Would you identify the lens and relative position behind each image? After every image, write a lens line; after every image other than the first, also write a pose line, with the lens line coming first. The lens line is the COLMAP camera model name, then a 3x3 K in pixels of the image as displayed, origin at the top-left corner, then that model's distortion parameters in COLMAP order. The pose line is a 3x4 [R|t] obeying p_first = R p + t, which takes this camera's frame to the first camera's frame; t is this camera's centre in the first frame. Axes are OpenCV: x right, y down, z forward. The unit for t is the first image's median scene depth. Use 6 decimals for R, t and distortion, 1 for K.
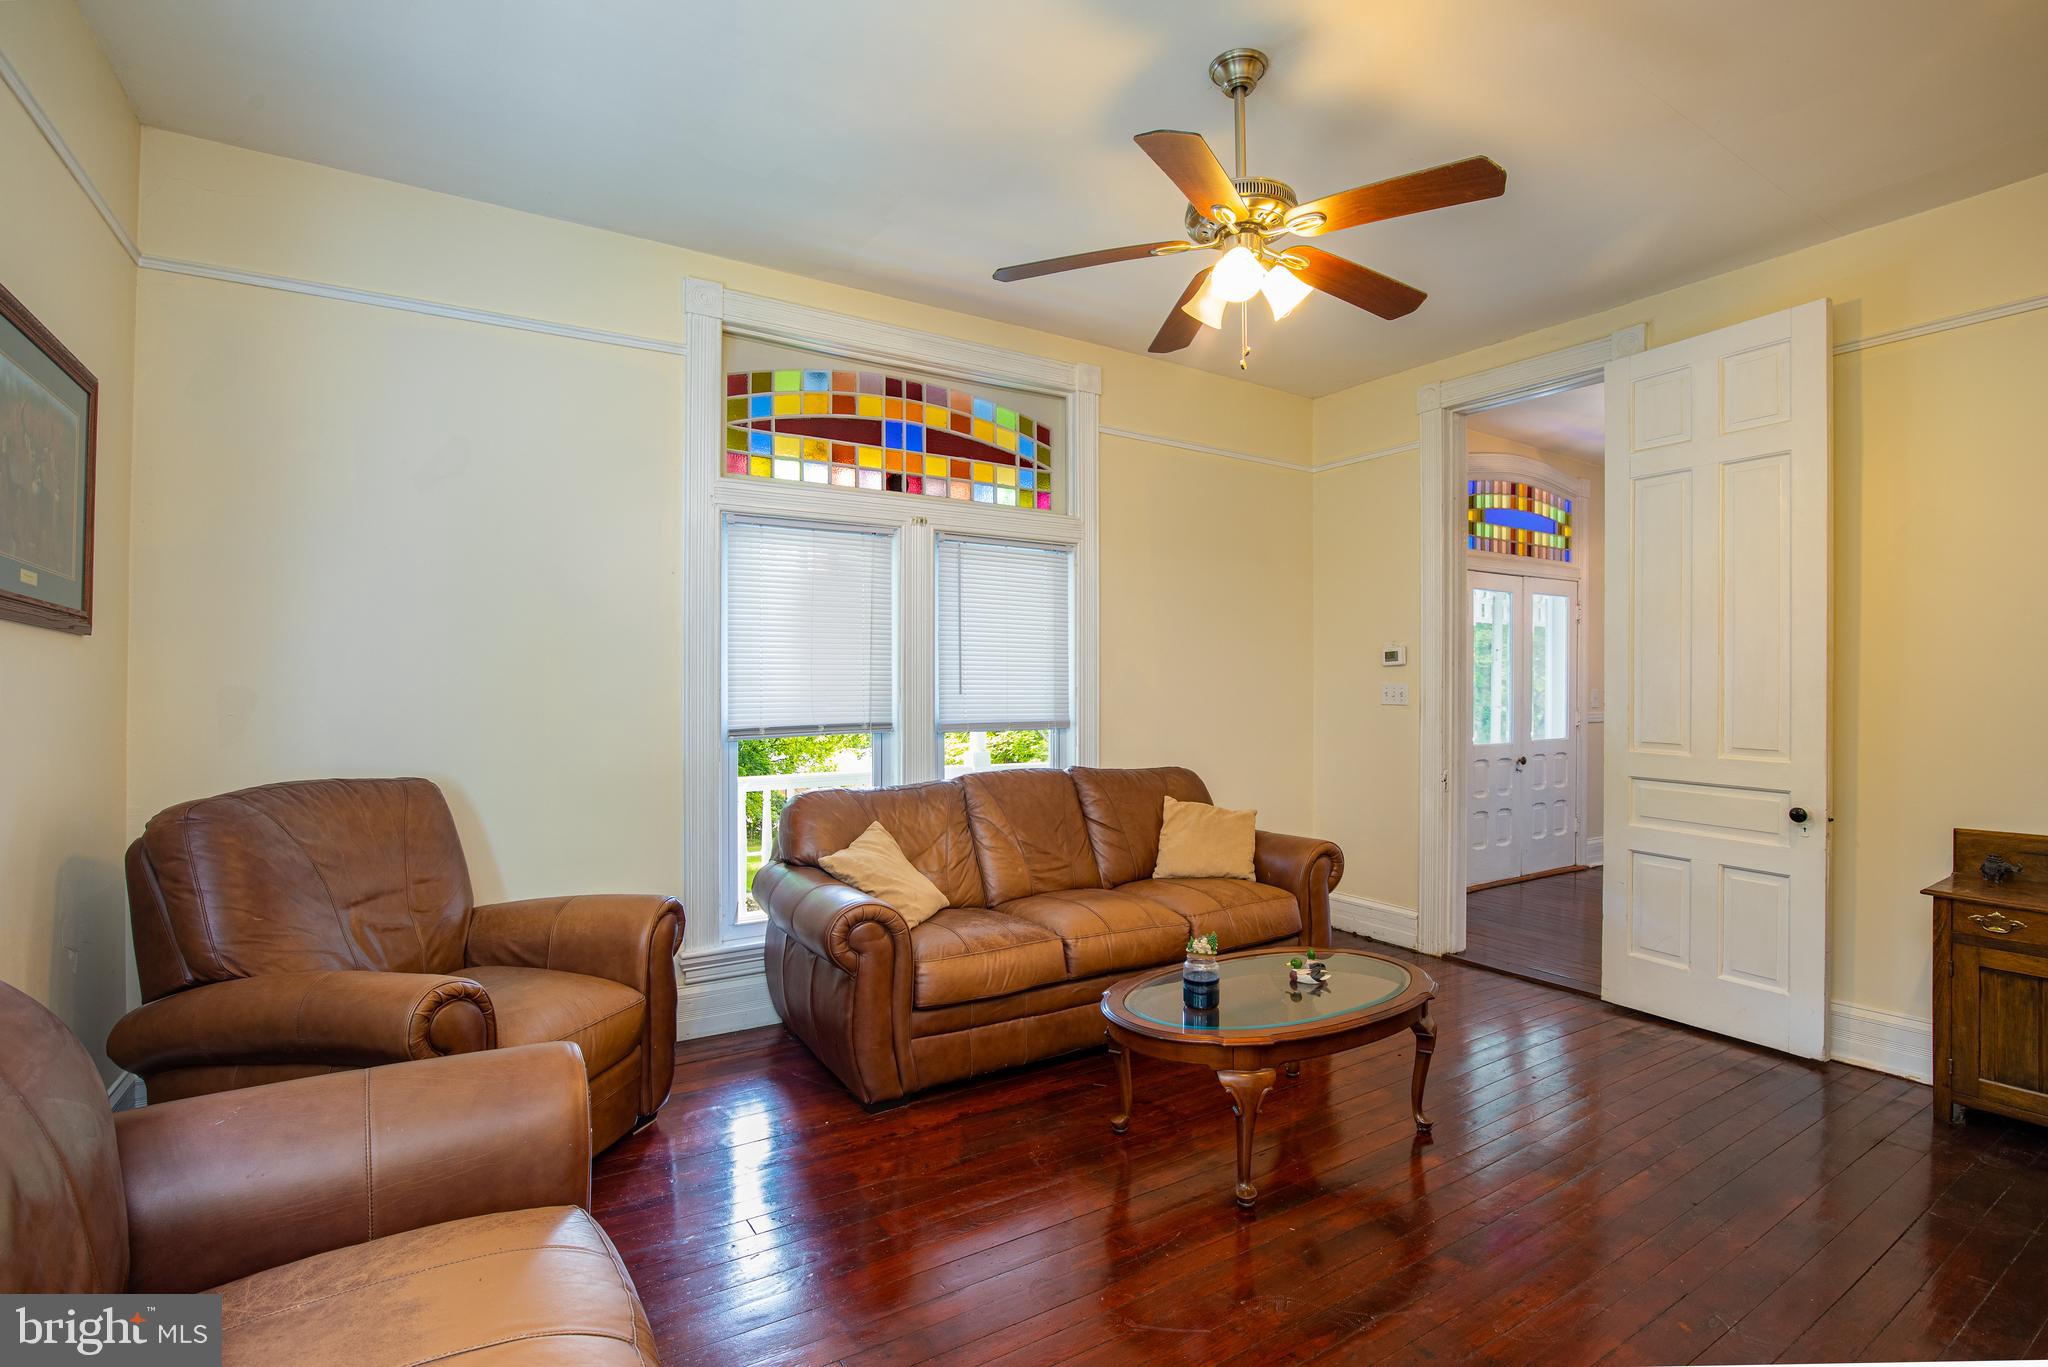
lens RADIAL K [[957.6, 0, 1024.0], [0, 957.6, 683.5], [0, 0, 1]] dist [0.000490, -0.000028]
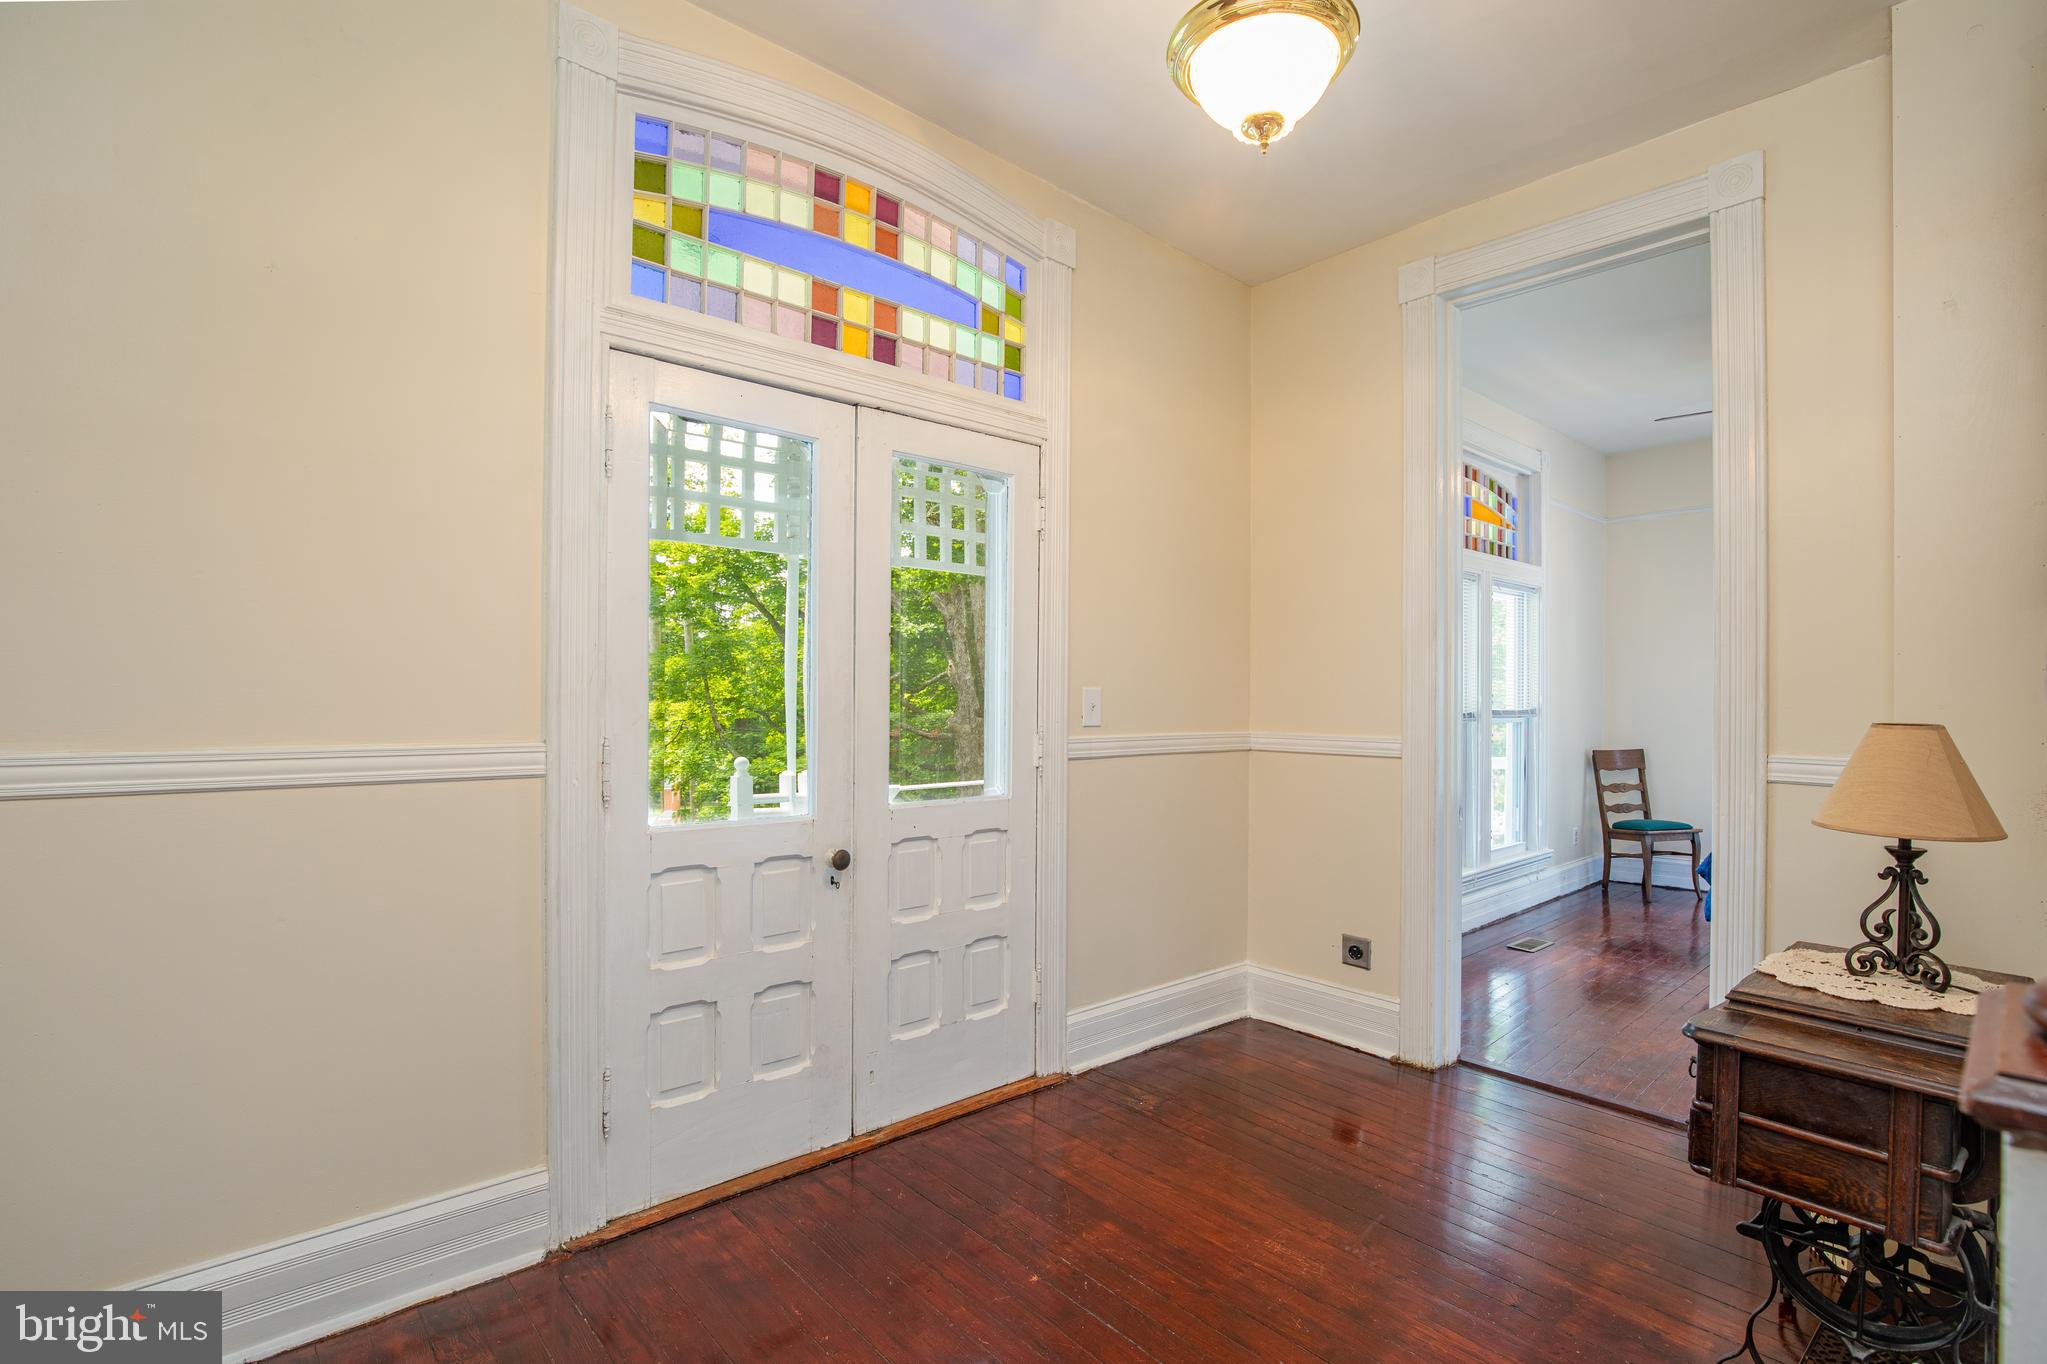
lens RADIAL K [[958.4, 0, 1023.5], [0, 958.4, 682.0], [0, 0, 1]] dist [-0.034095, -0.000231]
pose [[0.987545, 0.010665, 0.156973, 0.529829], [-0.010293, 0.999942, -0.003187, 0.006137], [-0.156997, 0.001531, 0.987598, 0.589975]]
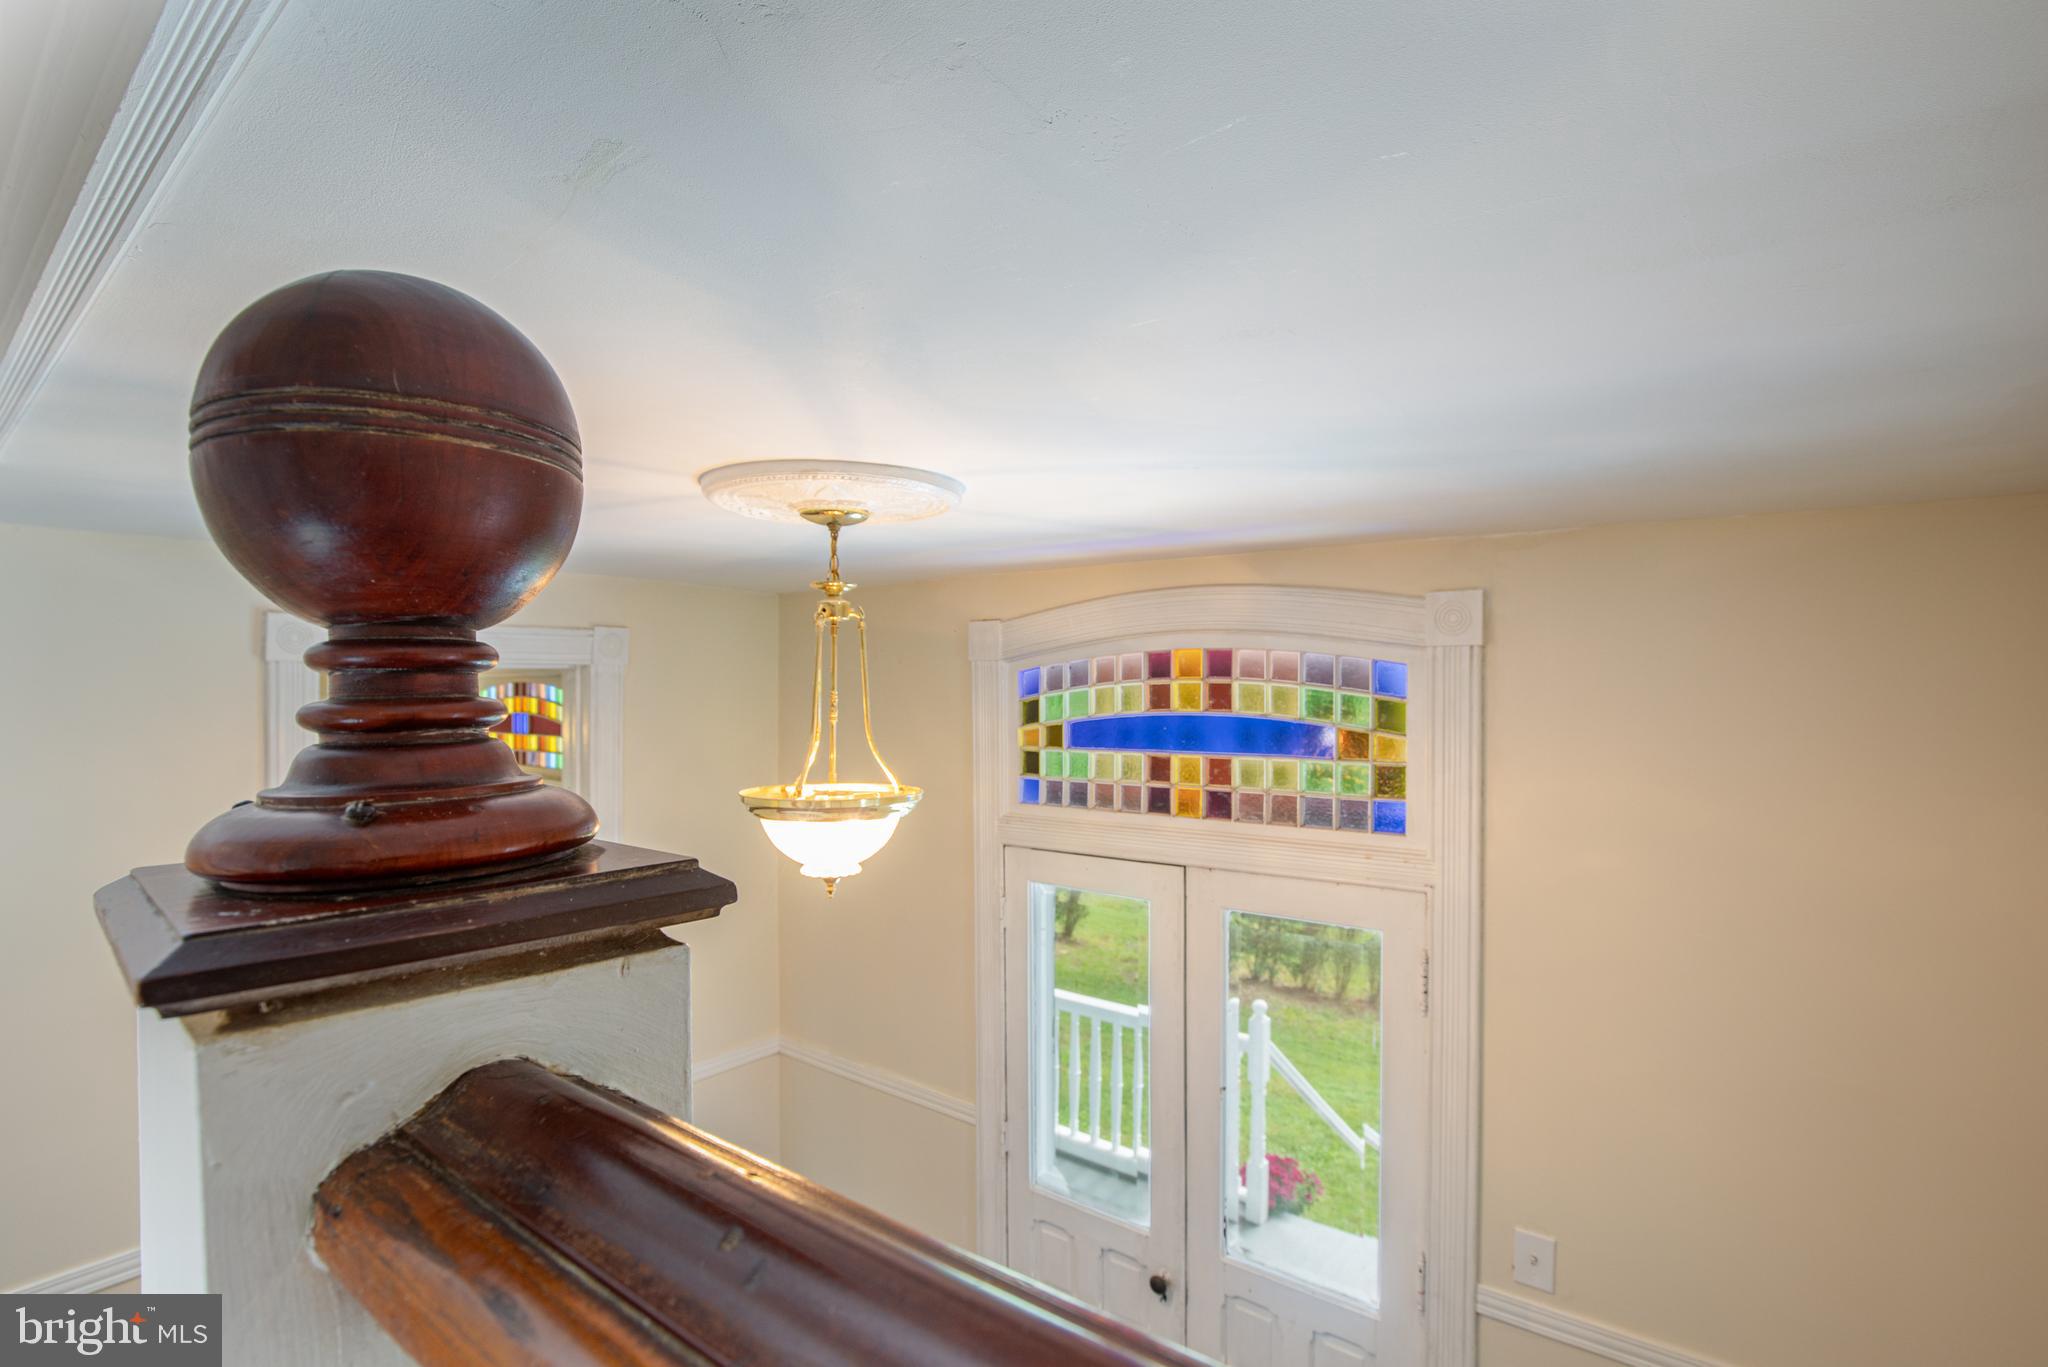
lens RADIAL K [[958.9, 0, 1024.0], [0, 958.9, 683.5], [0, 0, 1]] dist [-0.034095, -0.000231]
pose [[0.339435, -0.014646, -0.940515, 0.903947], [0.000060, 0.999879, -0.015549, -0.187065], [0.940630, 0.005221, 0.339395, 0.786137]]
